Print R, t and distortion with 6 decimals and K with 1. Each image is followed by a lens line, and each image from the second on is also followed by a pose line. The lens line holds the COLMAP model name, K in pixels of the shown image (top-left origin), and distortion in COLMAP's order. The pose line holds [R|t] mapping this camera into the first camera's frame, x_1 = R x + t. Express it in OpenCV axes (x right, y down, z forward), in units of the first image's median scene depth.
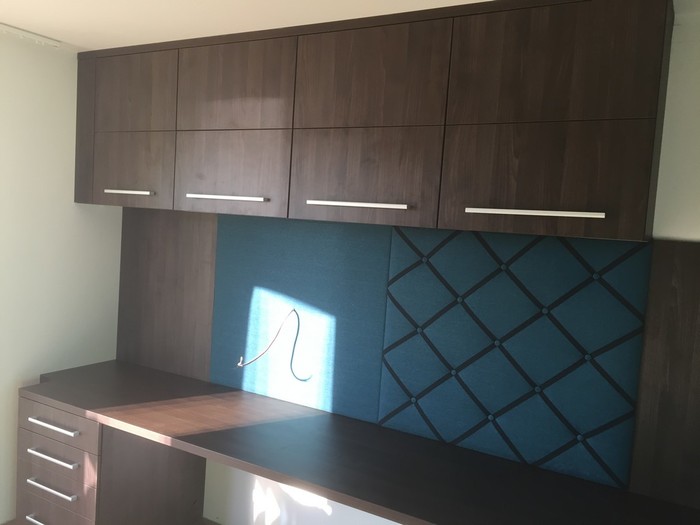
lens RADIAL K [[600.8, 0, 351.2], [0, 600.8, 259.6], [0, 0, 1]] dist [0.082018, -0.103600]
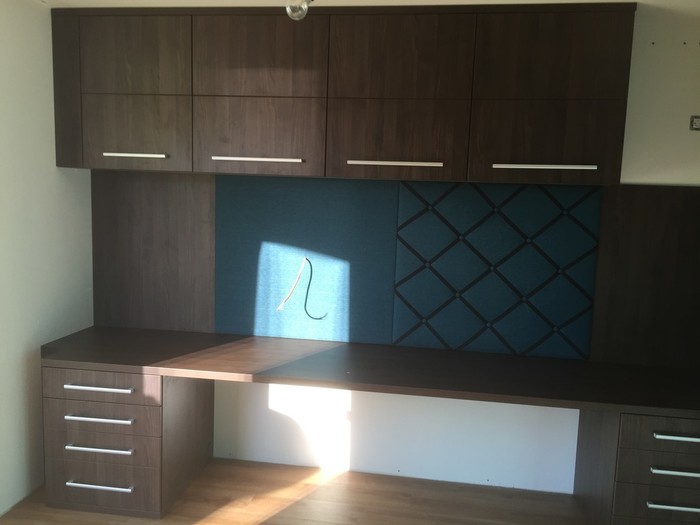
lens RADIAL K [[600.8, 0, 351.2], [0, 600.8, 259.6], [0, 0, 1]] dist [0.082018, -0.103600]
pose [[0.928222, -0.077087, 0.363953, -0.470227], [0.051736, 0.995538, 0.078913, 0.000452], [-0.368412, -0.054420, 0.928068, -0.090646]]
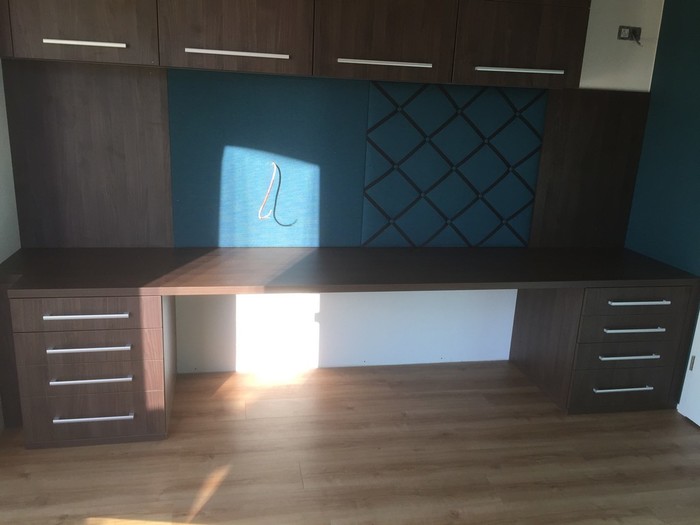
lens RADIAL K [[601.6, 0, 350.0], [0, 601.6, 262.5], [0, 0, 1]] dist [0.074528, -0.089568]
pose [[0.752180, -0.207227, 0.625525, -0.777860], [0.044549, 0.963085, 0.265486, -0.030019], [-0.657450, -0.171827, 0.733645, 0.089826]]
